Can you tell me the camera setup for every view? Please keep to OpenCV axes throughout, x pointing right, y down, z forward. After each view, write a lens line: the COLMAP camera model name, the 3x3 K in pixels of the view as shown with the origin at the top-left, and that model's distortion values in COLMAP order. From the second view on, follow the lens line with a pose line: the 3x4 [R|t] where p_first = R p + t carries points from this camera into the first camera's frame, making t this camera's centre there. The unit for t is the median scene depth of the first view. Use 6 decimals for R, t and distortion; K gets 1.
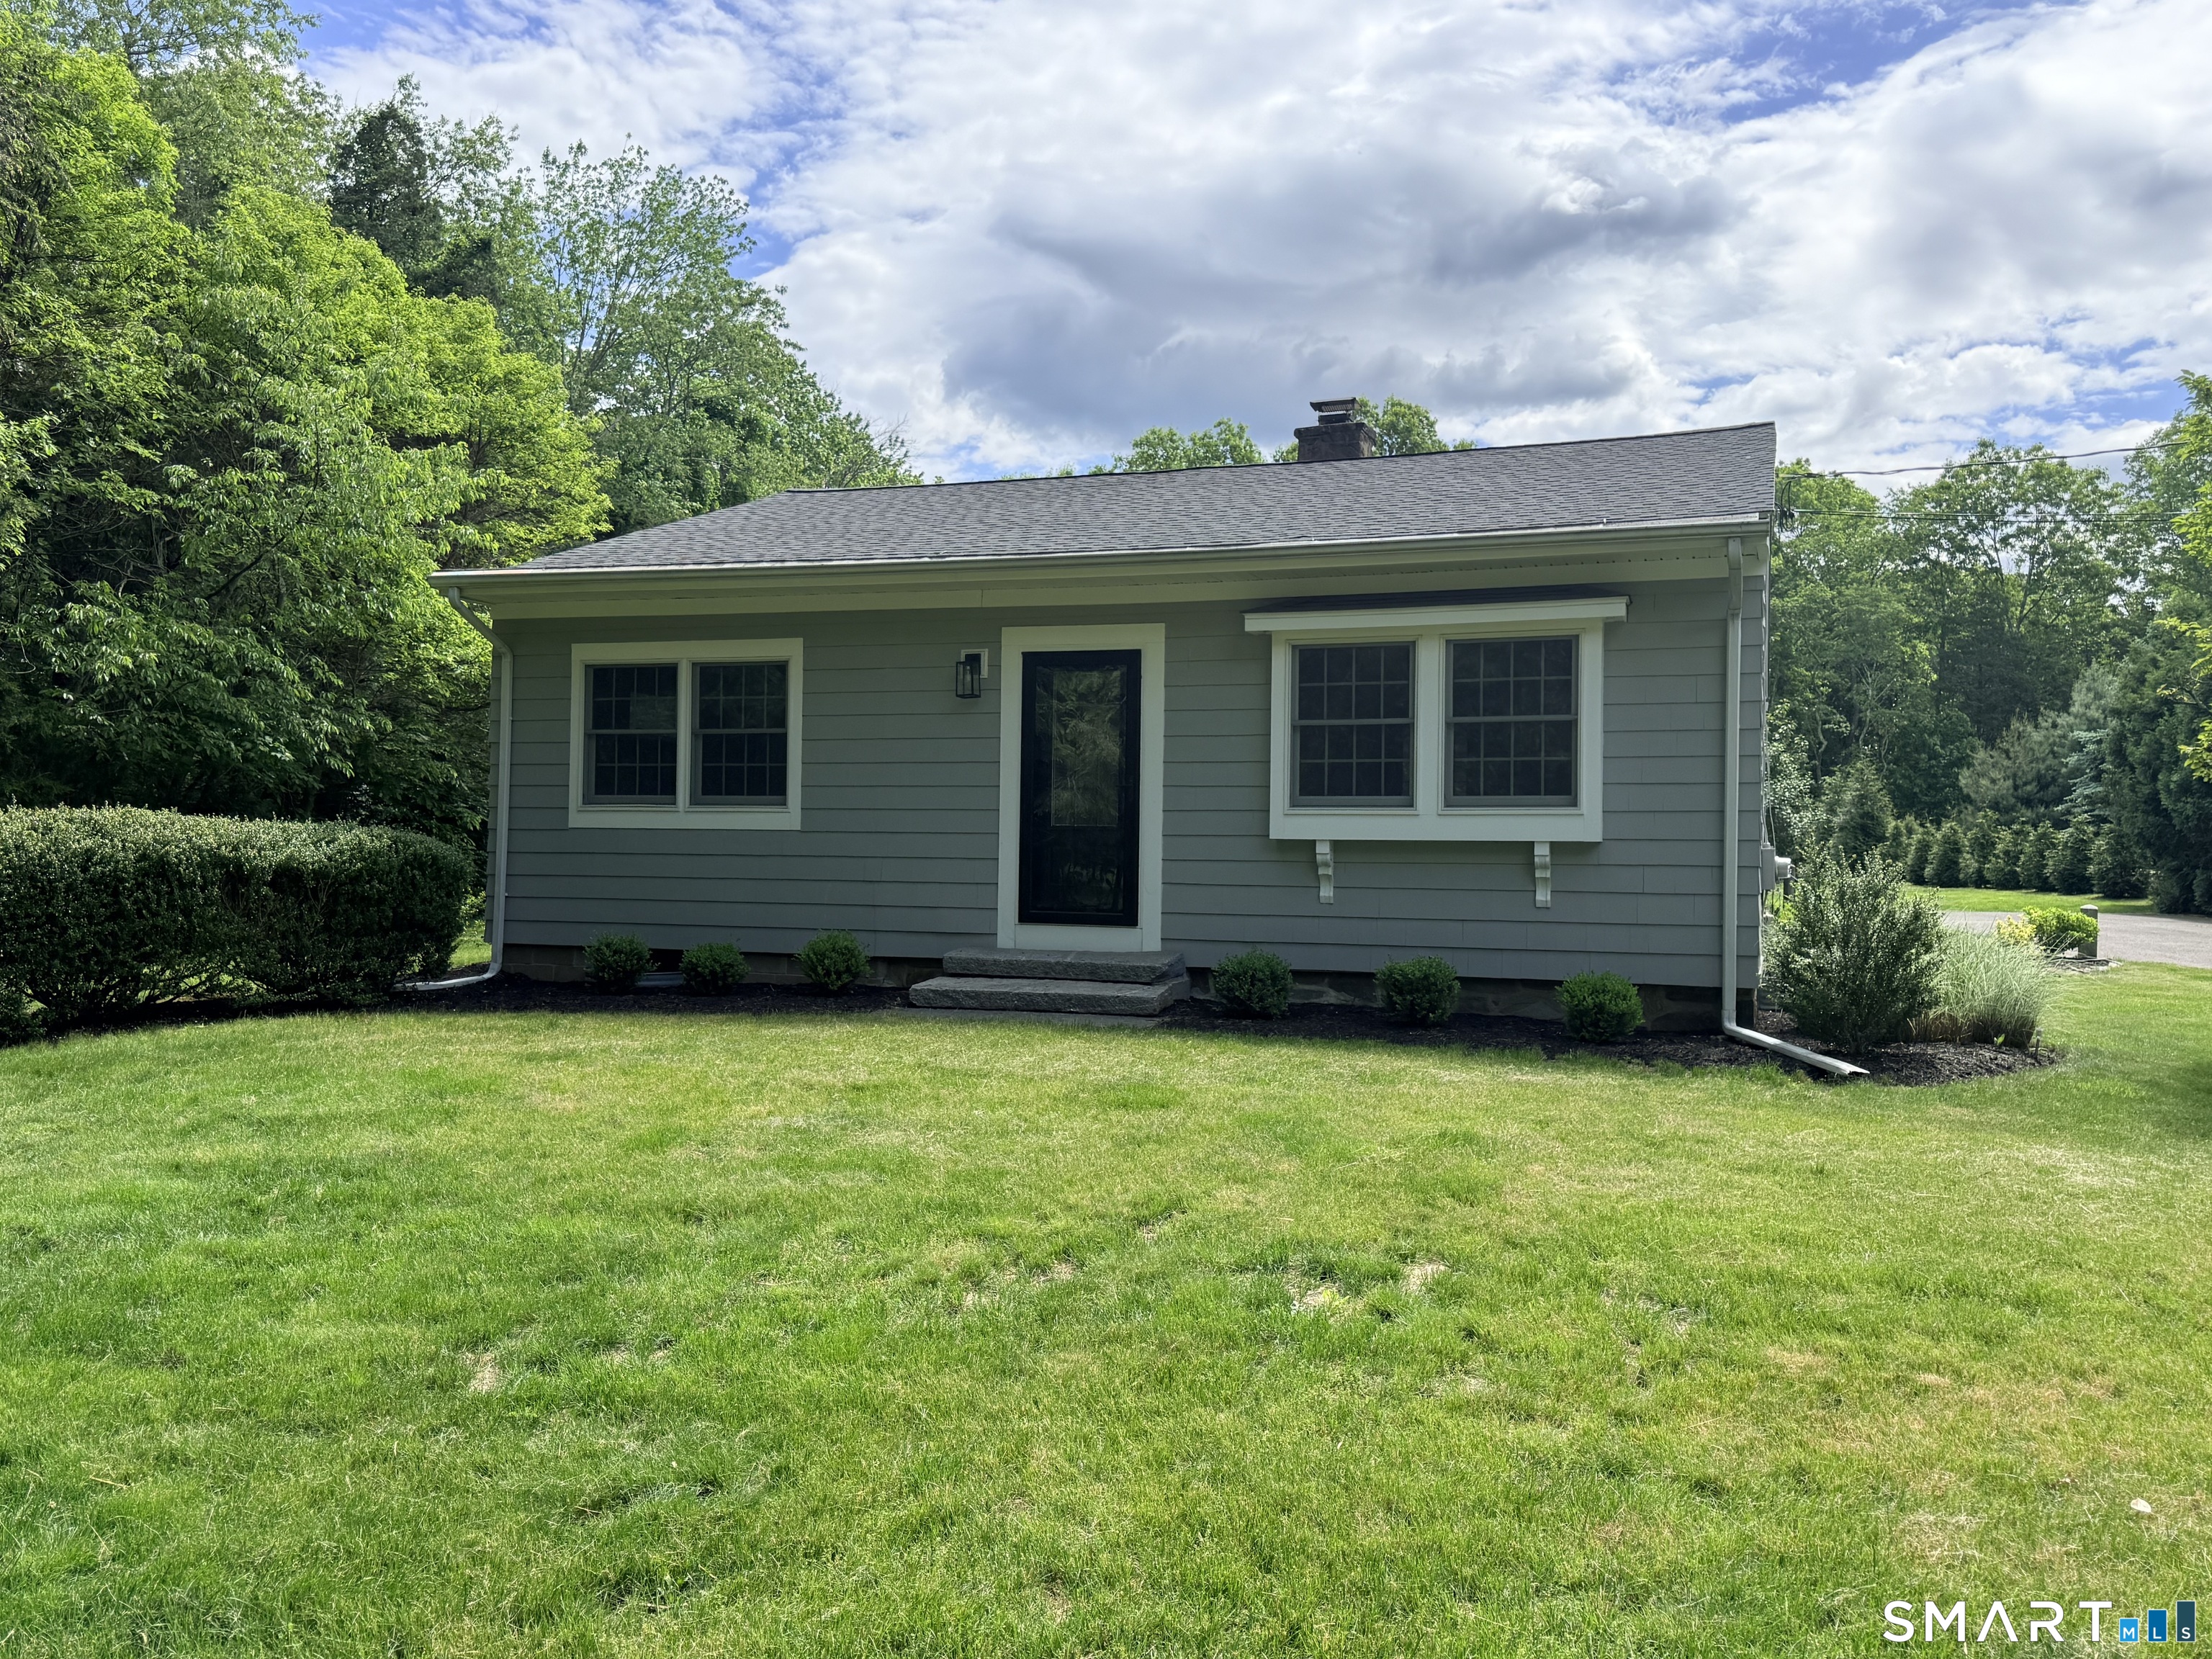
lens RADIAL K [[1863.9, 0, 1106.5], [0, 1863.9, 818.4], [0, 0, 1]] dist [0.114595, -0.352219]
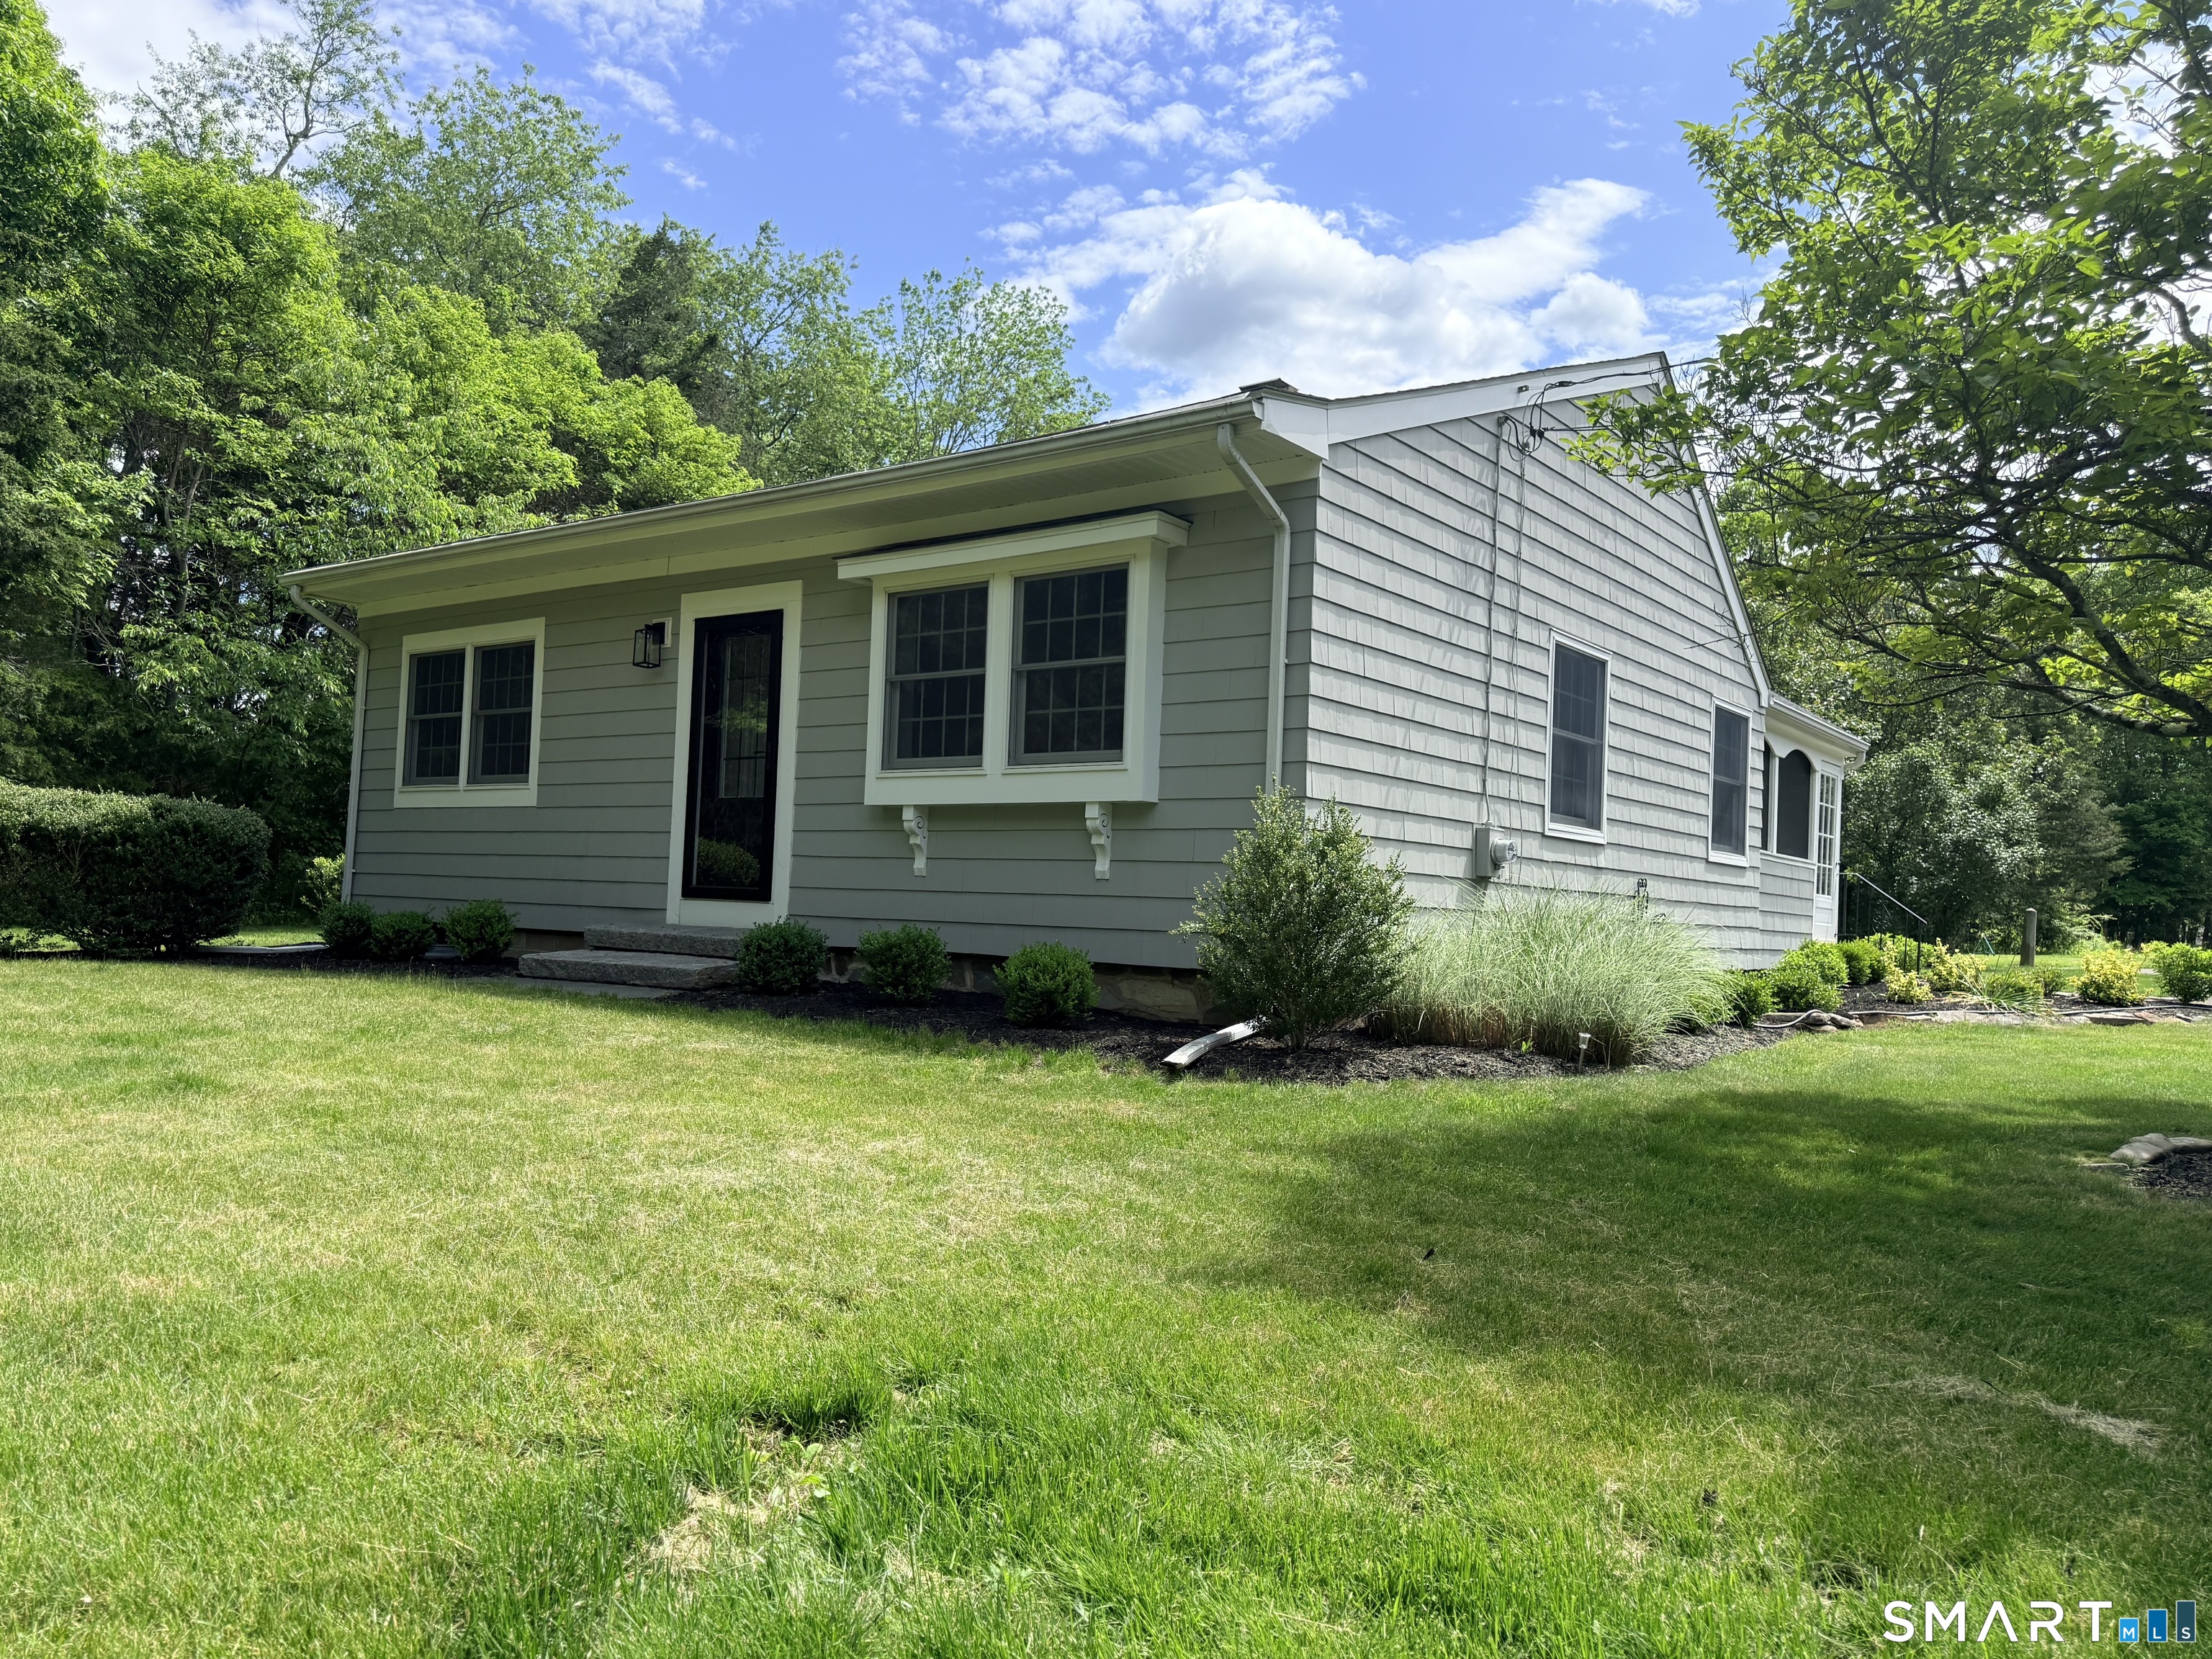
lens RADIAL K [[1645.2, 0, 1109.2], [0, 1645.2, 837.0], [0, 0, 1]] dist [0.087976, -0.240842]
pose [[0.958384, 0.008501, -0.285356, 0.419803], [-0.016803, 0.999503, -0.026658, 0.044751], [0.284988, 0.030343, 0.958051, 0.249624]]
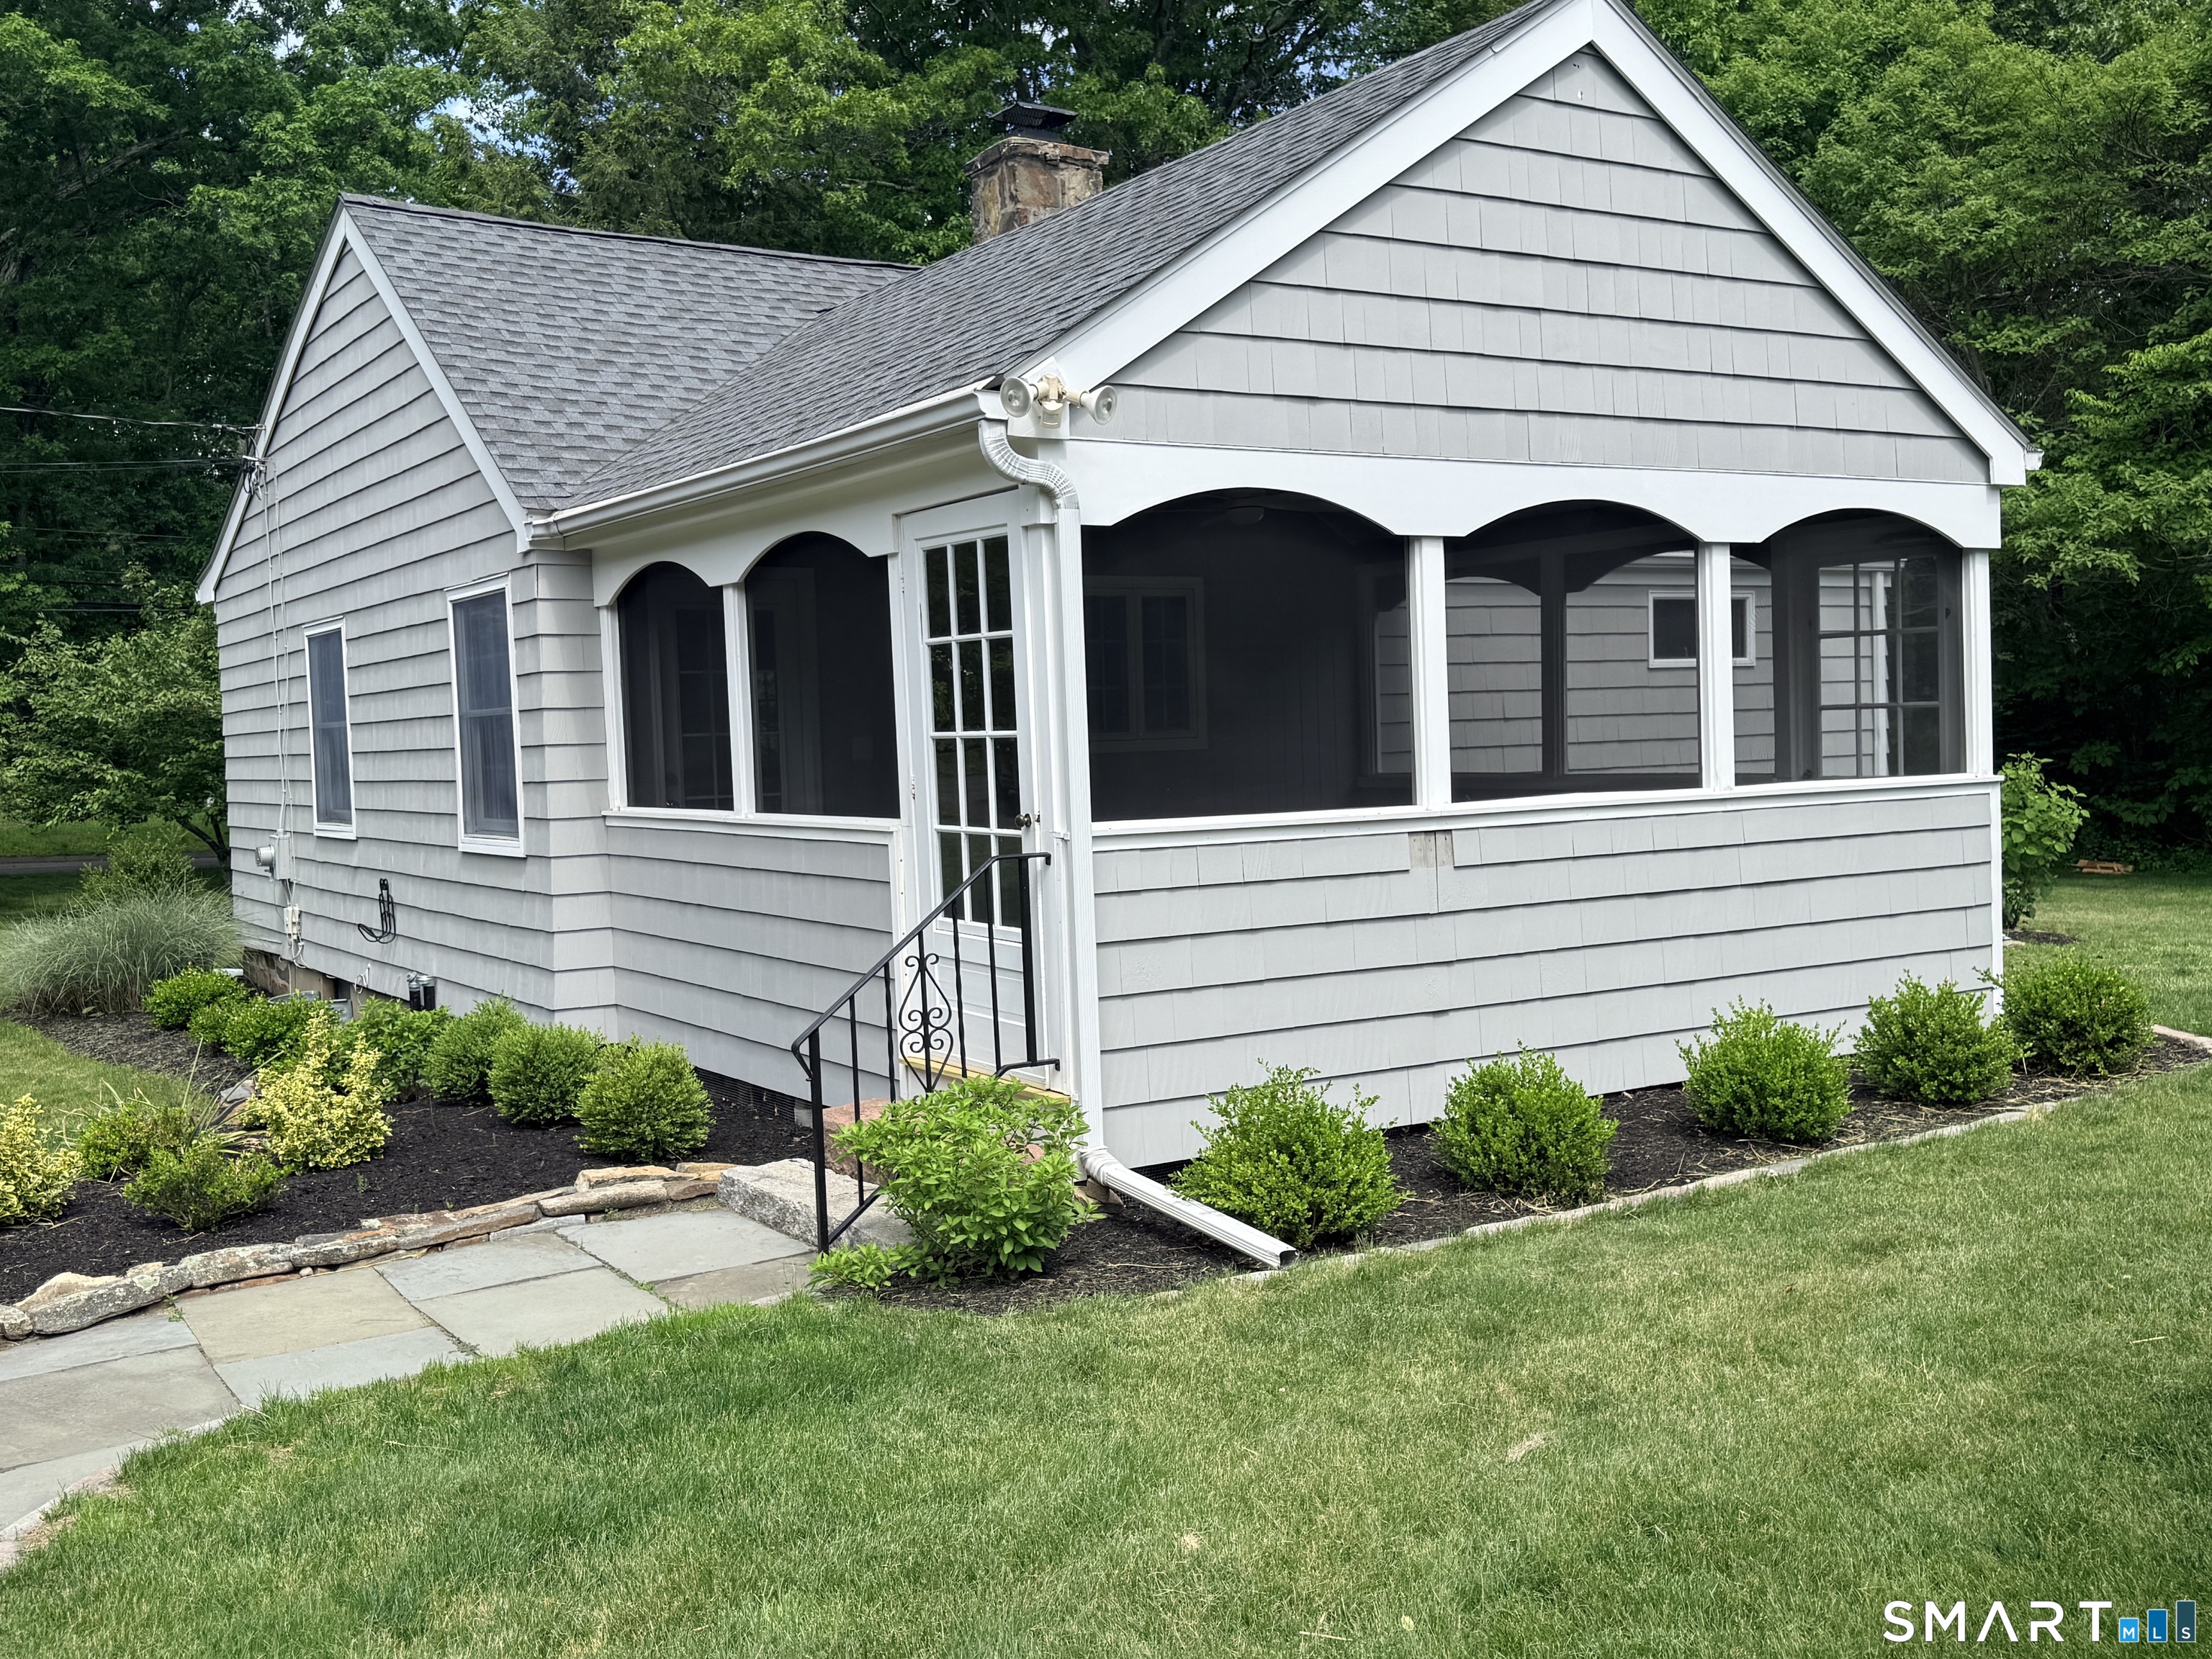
lens RADIAL K [[2119.9, 0, 1106.0], [0, 2119.9, 829.5], [0, 0, 1]] dist [0.188357, -0.429309]
pose [[-0.605505, 0.039057, -0.794883, 1.015720], [0.042799, 0.998948, 0.016481, 0.014068], [0.794690, -0.024041, -0.606539, 2.093205]]
